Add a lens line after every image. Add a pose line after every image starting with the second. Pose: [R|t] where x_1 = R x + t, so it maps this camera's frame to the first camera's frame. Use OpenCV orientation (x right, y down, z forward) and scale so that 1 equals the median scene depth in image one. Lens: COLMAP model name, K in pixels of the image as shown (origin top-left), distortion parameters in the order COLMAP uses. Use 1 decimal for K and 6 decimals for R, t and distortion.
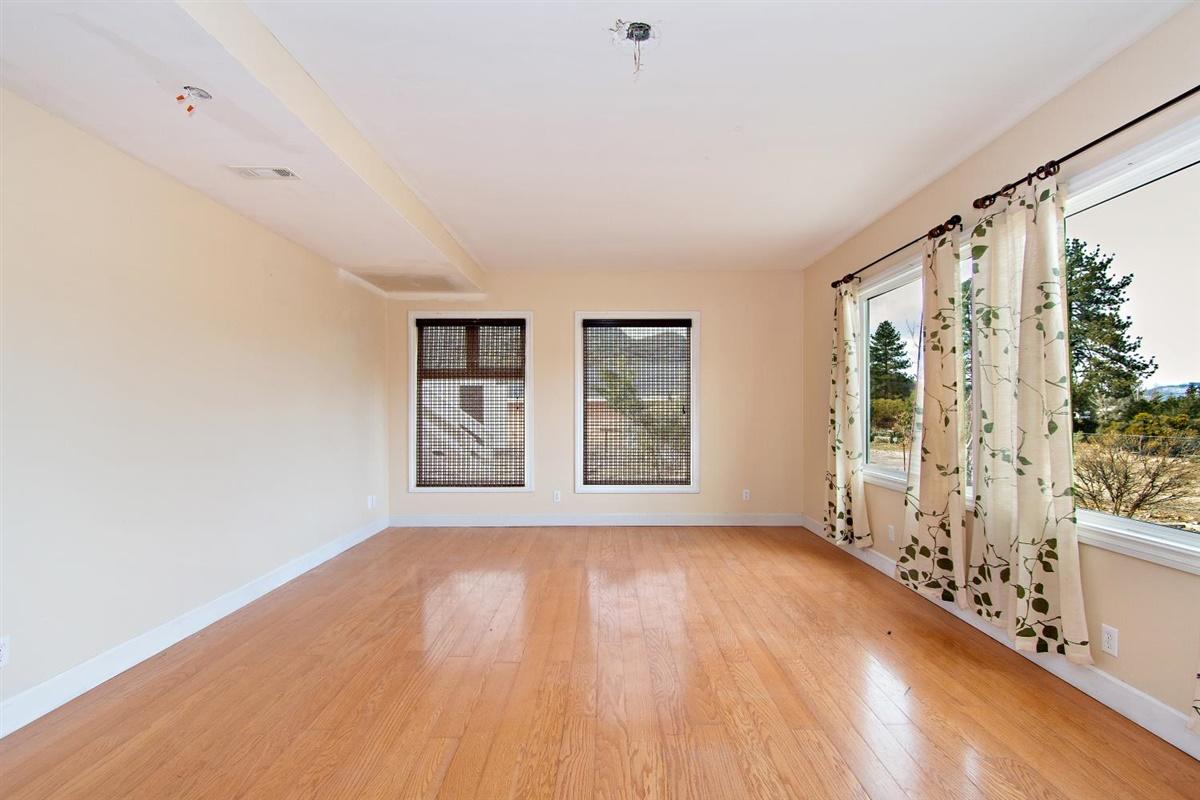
lens RADIAL K [[541.7, 0, 605.5], [0, 541.7, 406.6], [0, 0, 1]] dist [0.000513, 0.000124]
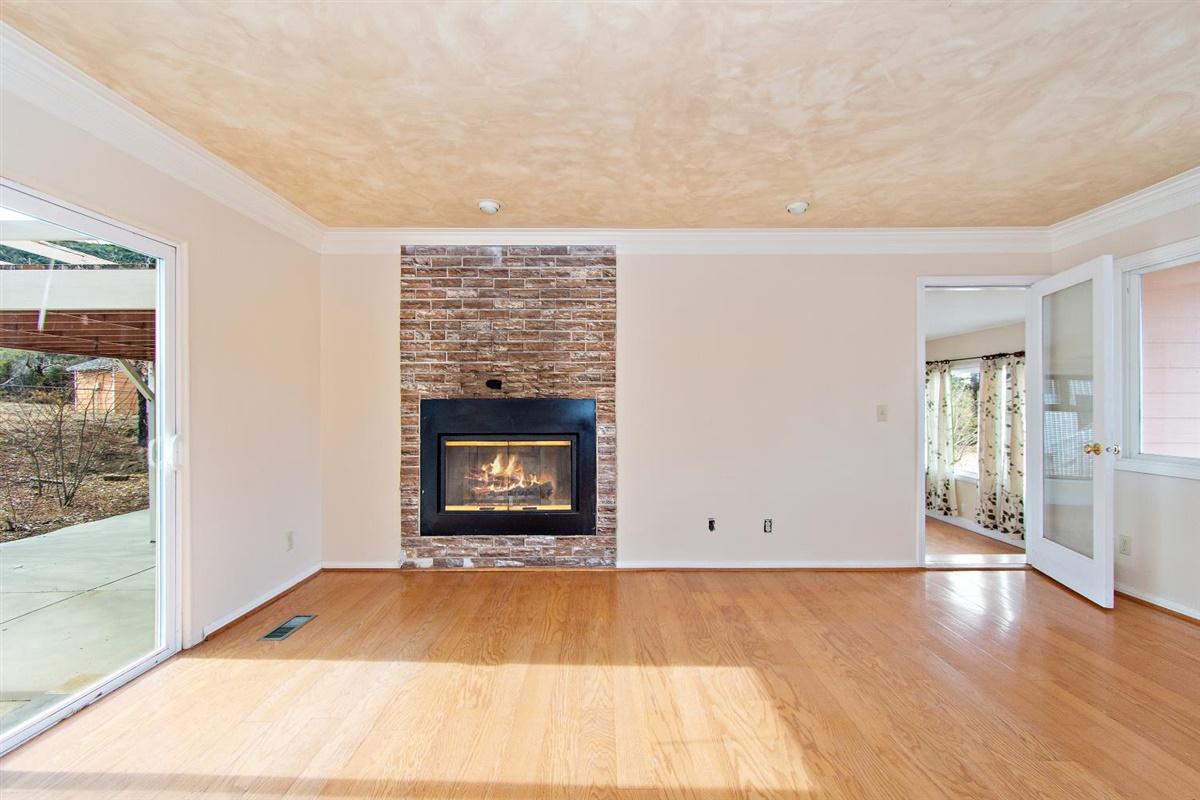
lens RADIAL K [[541.7, 0, 605.5], [0, 541.7, 406.6], [0, 0, 1]] dist [0.000513, 0.000124]
pose [[0.999986, -0.004468, -0.002800, -1.095705], [0.004477, 0.999985, 0.003024, -0.184398], [0.002786, -0.003036, 0.999992, -2.041874]]
